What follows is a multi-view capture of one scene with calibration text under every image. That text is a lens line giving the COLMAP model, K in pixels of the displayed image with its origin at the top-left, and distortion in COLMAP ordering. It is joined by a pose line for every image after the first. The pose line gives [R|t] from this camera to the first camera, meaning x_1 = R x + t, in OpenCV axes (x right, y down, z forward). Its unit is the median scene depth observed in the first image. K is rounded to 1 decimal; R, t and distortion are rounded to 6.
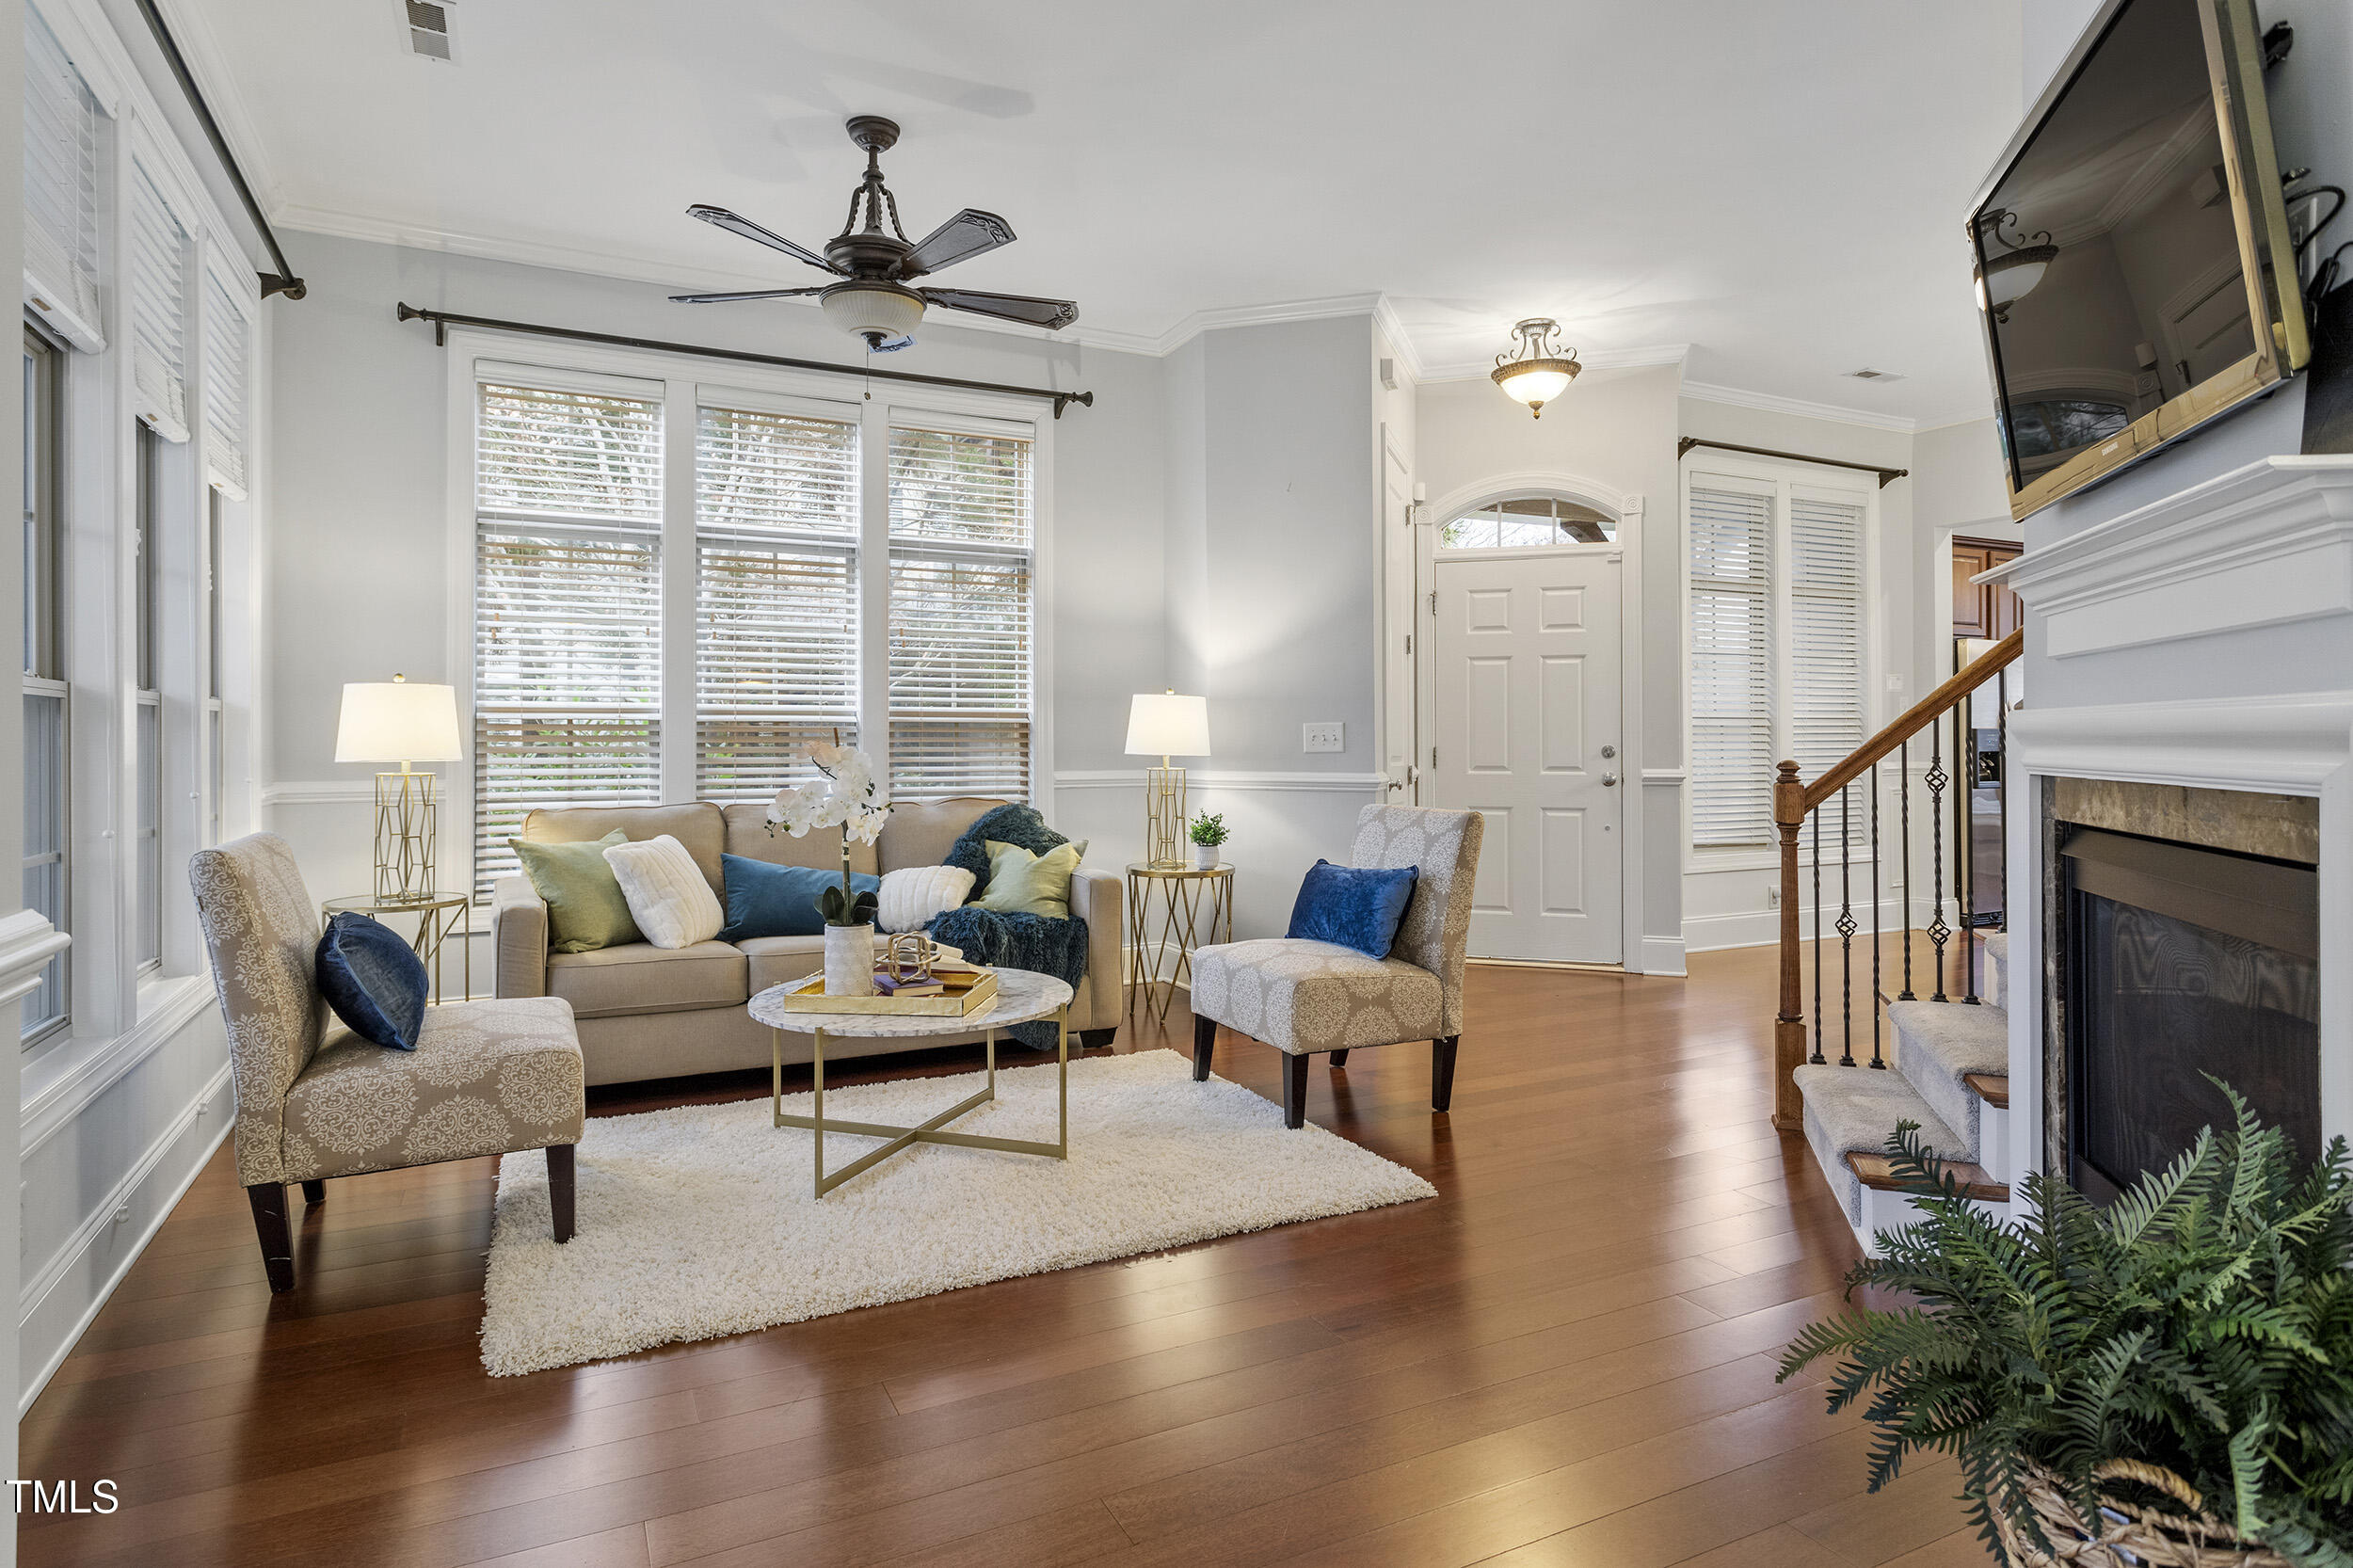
lens RADIAL K [[1289.3, 0, 1177.6], [0, 1289.3, 730.5], [0, 0, 1]] dist [-0.000779, 0.001760]
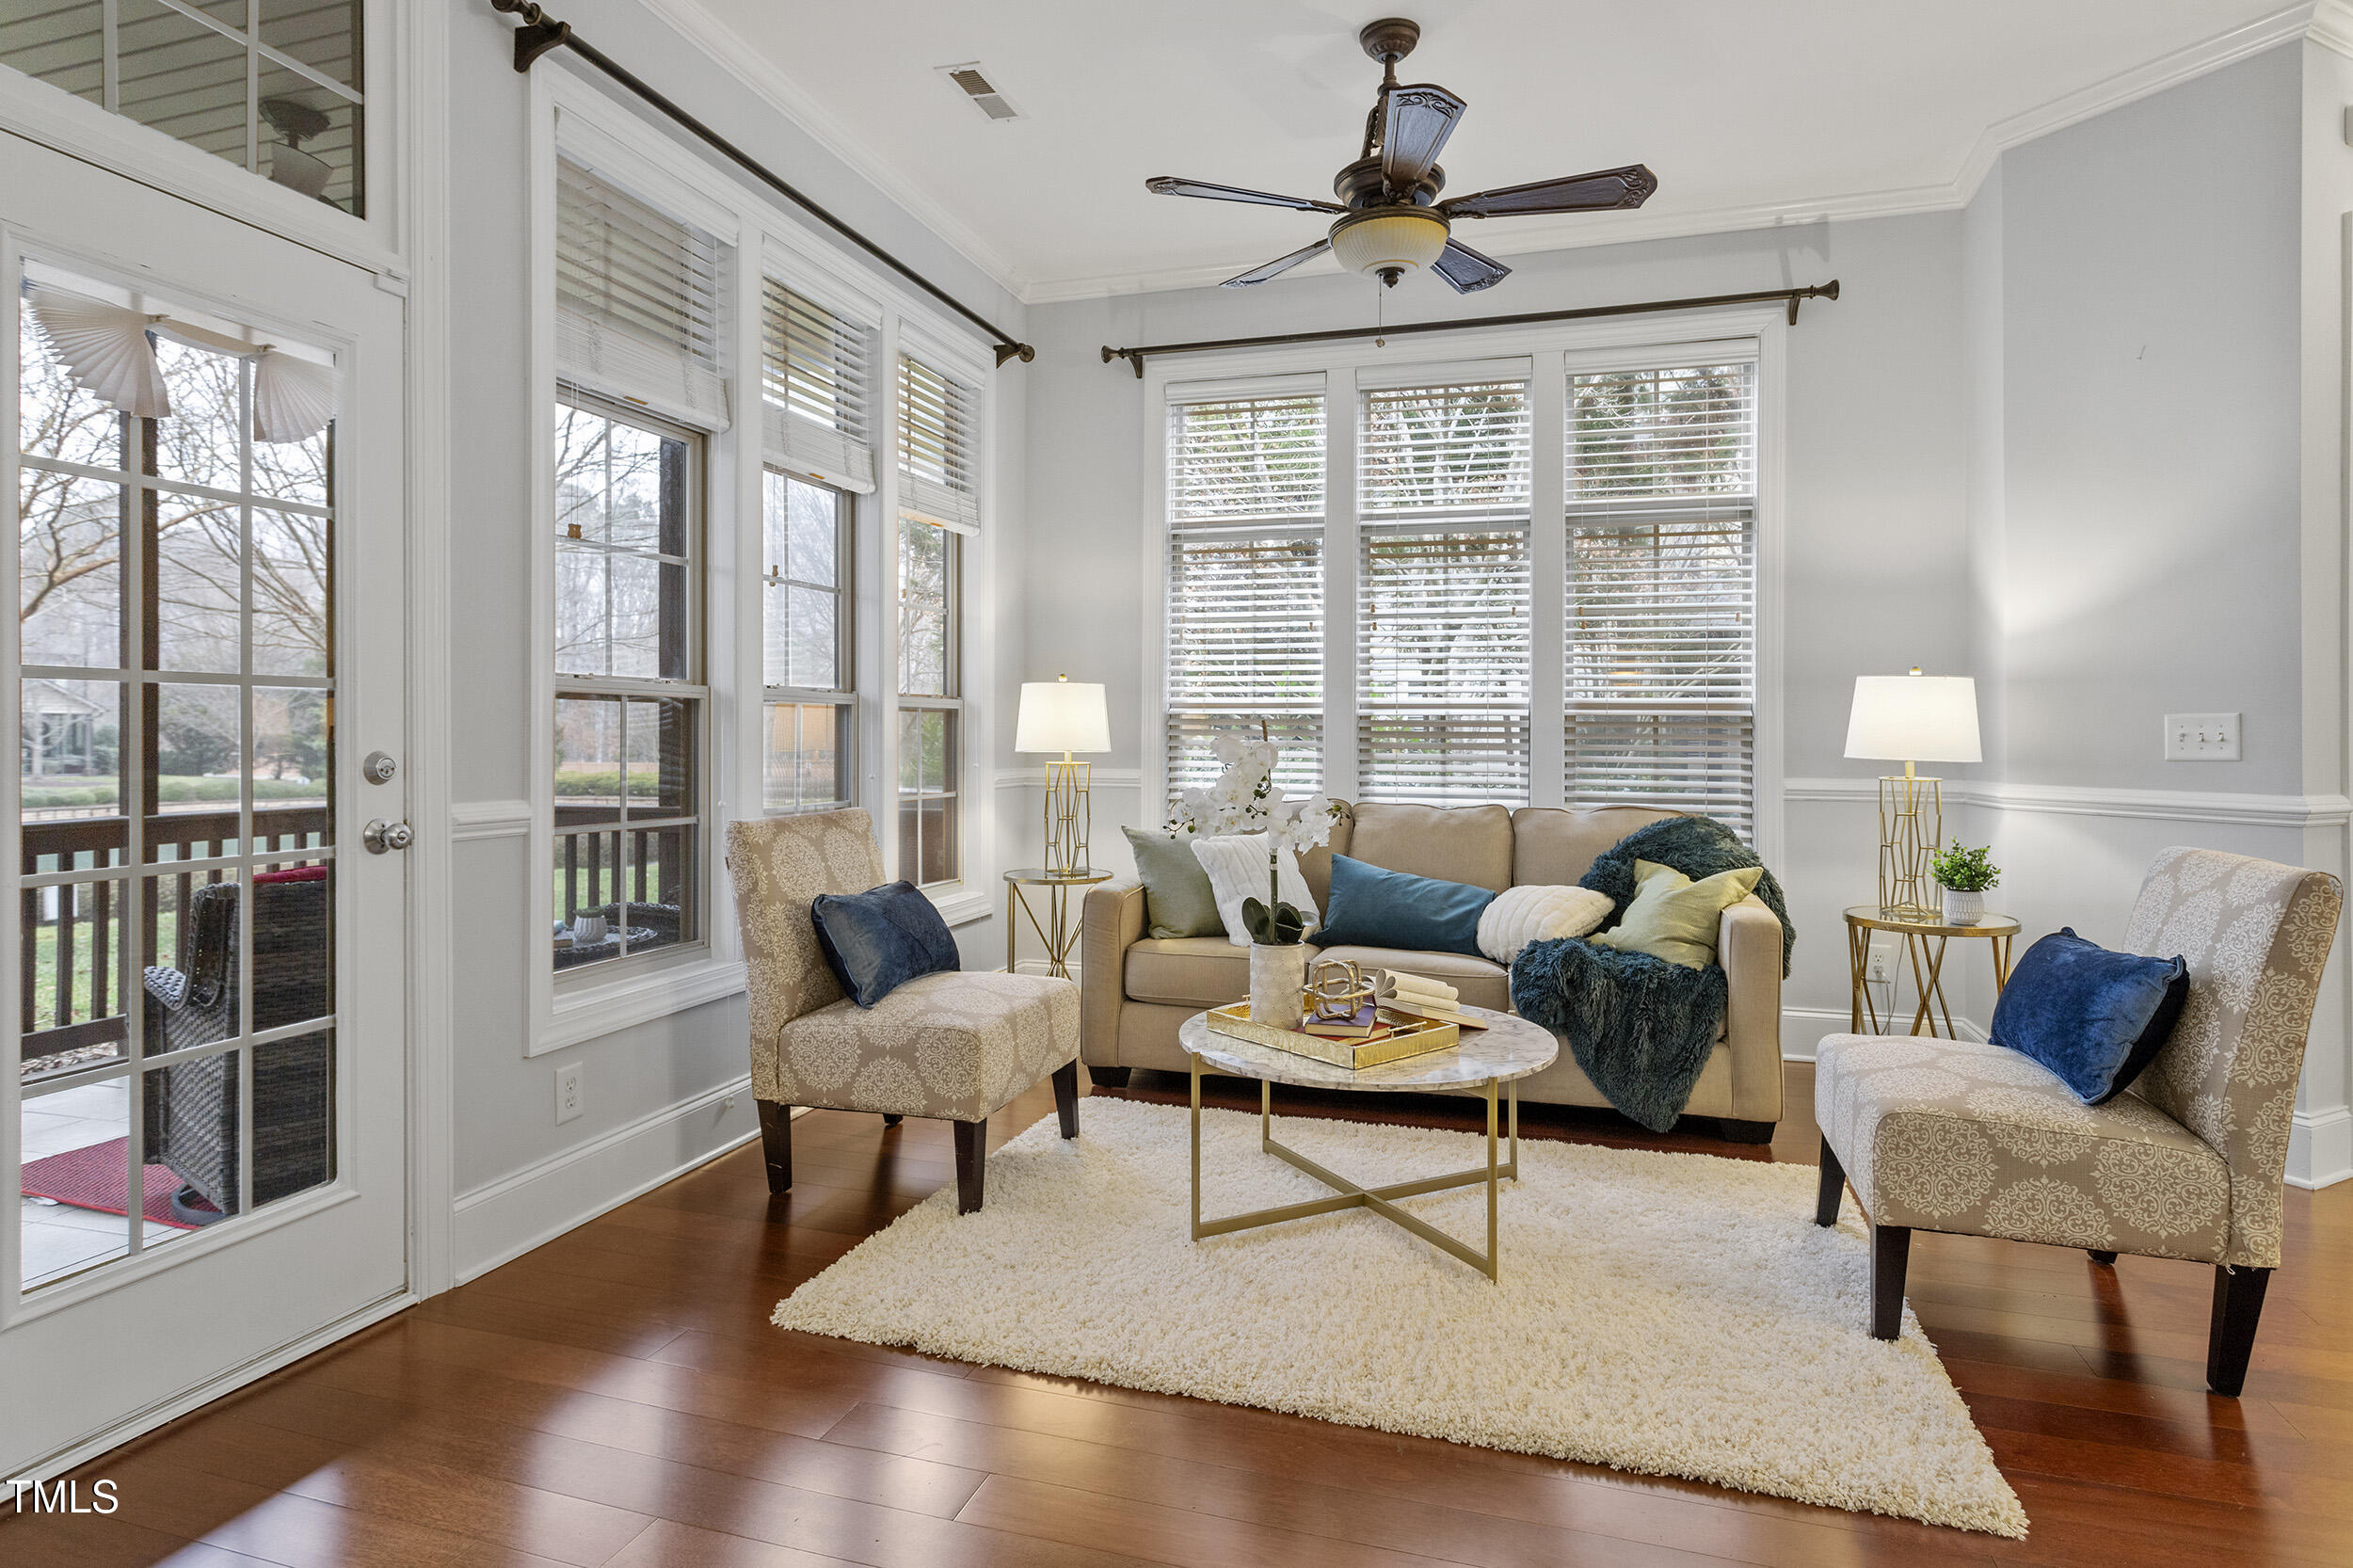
lens RADIAL K [[1289.3, 0, 1177.6], [0, 1289.3, 730.5], [0, 0, 1]] dist [-0.000779, 0.001760]
pose [[0.718242, 0.003351, -0.695786, 0.263286], [-0.001543, 0.999994, 0.003224, 0.001517], [0.695792, -0.001242, 0.718242, 0.264573]]
